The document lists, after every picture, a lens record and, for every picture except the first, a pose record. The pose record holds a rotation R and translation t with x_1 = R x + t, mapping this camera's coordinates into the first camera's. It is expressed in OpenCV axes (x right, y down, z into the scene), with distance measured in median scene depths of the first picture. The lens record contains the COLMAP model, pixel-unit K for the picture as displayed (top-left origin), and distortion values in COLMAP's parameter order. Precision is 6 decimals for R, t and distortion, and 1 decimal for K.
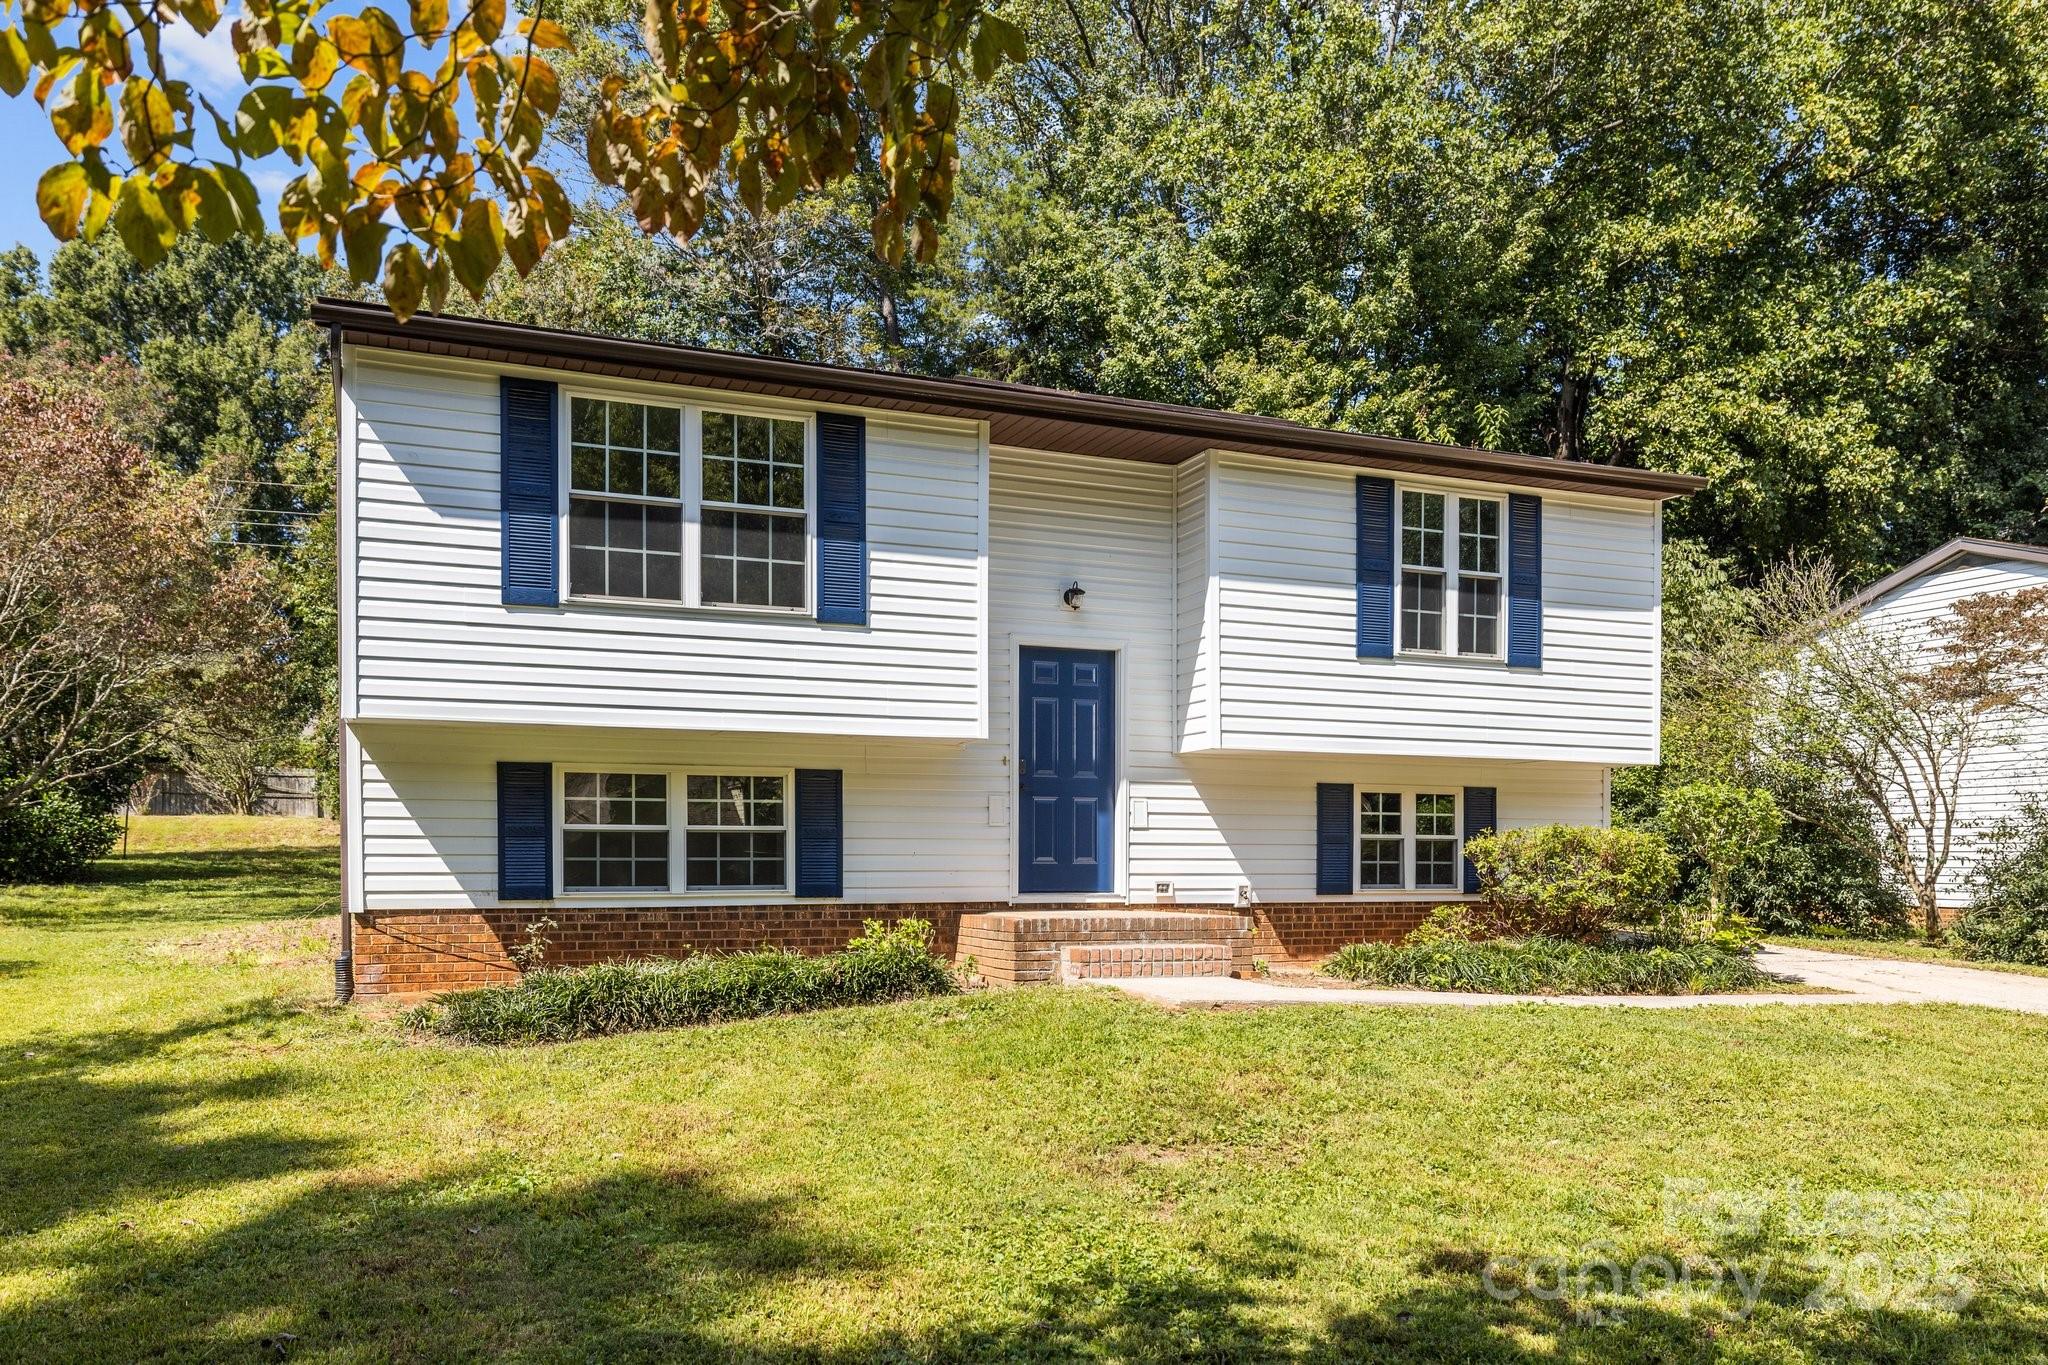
lens RADIAL K [[1498.2, 0, 1024.0], [0, 1498.2, 877.9], [0, 0, 1]] dist [-0.003868, -0.002411]
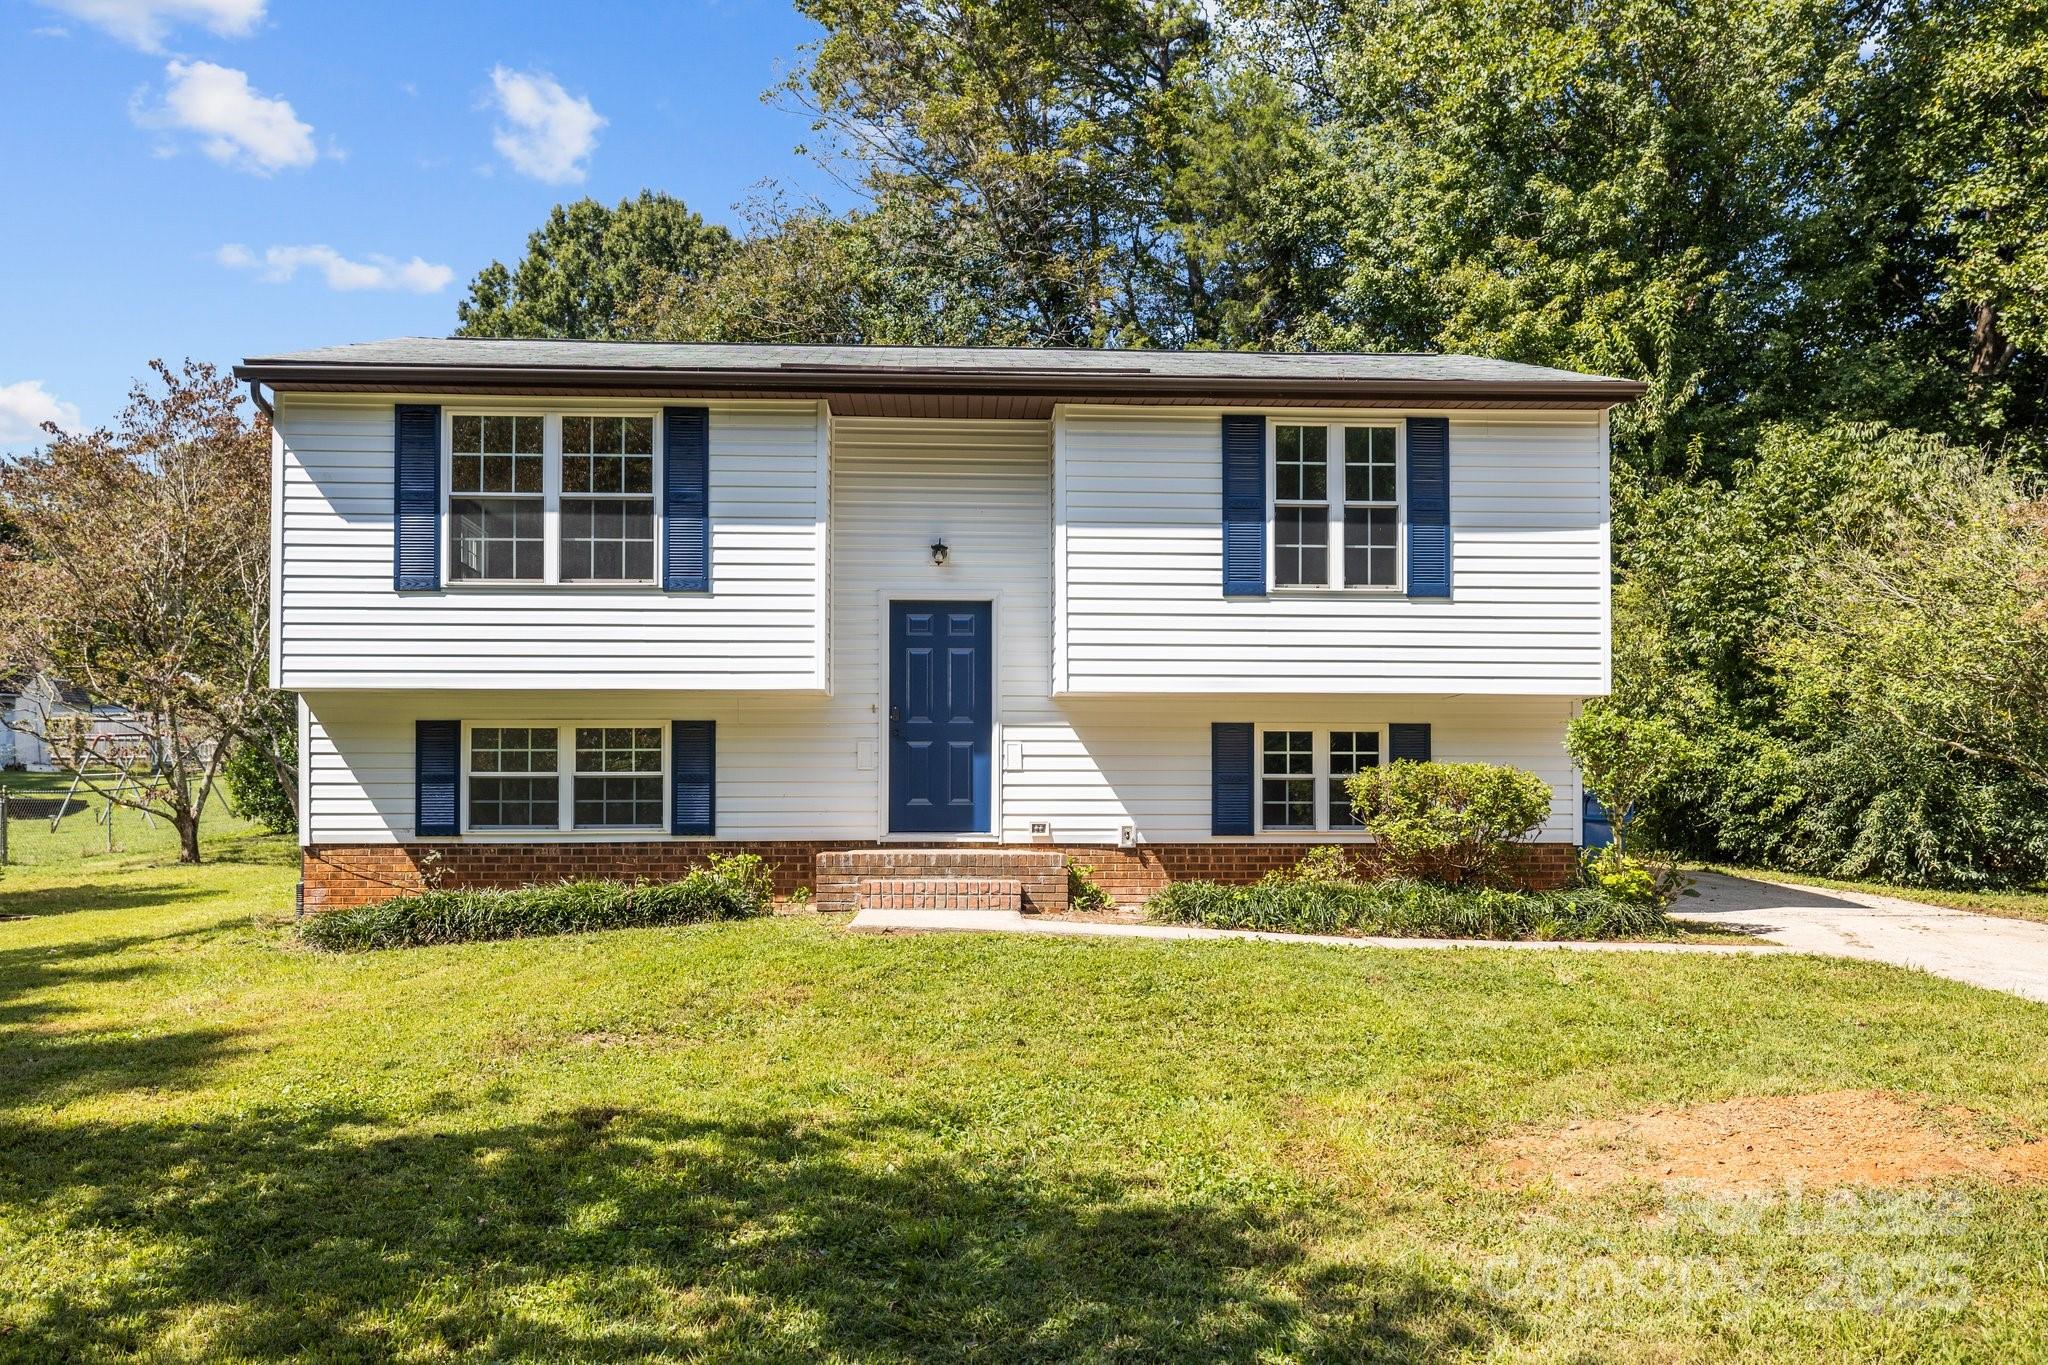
lens RADIAL K [[1637.1, 0, 1020.1], [0, 1637.1, 777.2], [0, 0, 1]] dist [-0.005045, 0.001802]
pose [[0.947663, -0.011139, -0.319079, 0.443855], [-0.000559, 0.999332, -0.036549, 0.012958], [0.319273, 0.034814, 0.947023, -0.070063]]
